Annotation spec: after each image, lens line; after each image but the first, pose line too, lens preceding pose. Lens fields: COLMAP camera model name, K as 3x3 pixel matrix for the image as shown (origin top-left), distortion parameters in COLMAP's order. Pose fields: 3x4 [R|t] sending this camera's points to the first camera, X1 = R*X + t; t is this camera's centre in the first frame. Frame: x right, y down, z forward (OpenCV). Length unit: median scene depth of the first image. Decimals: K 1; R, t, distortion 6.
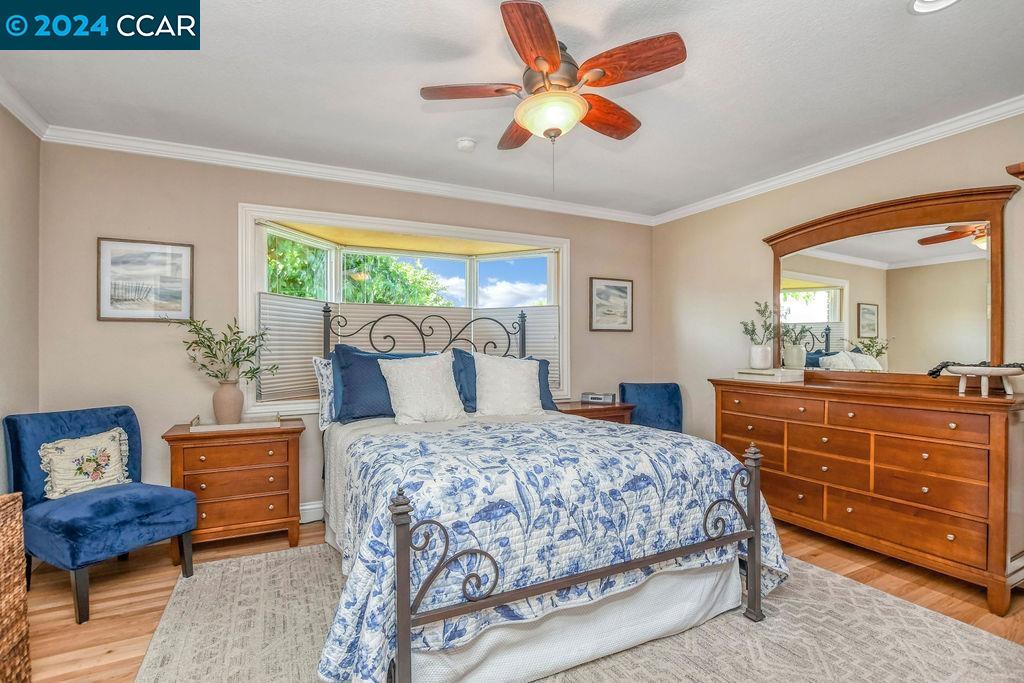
lens RADIAL K [[482.2, 0, 523.0], [0, 482.2, 344.6], [0, 0, 1]] dist [-0.020450, 0.000971]
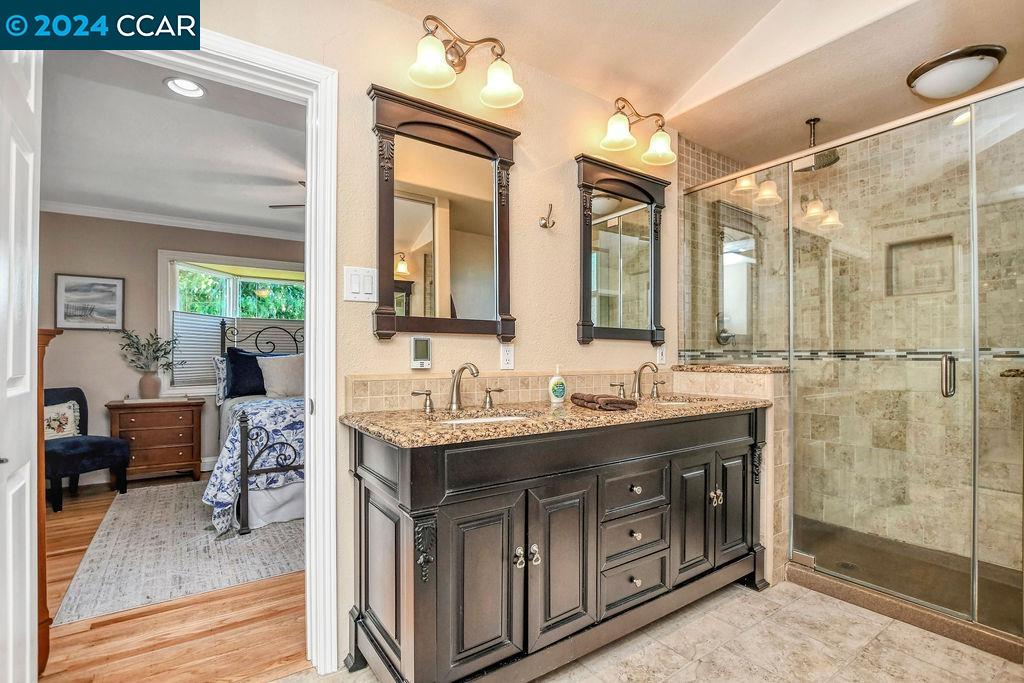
lens RADIAL K [[472.4, 0, 515.3], [0, 472.4, 348.9], [0, 0, 1]] dist [-0.021397, -0.000372]
pose [[0.991074, 0.003538, 0.133269, 0.344807], [-0.002496, 0.999965, -0.007989, 0.017594], [-0.133293, 0.007585, 0.991048, -0.642844]]
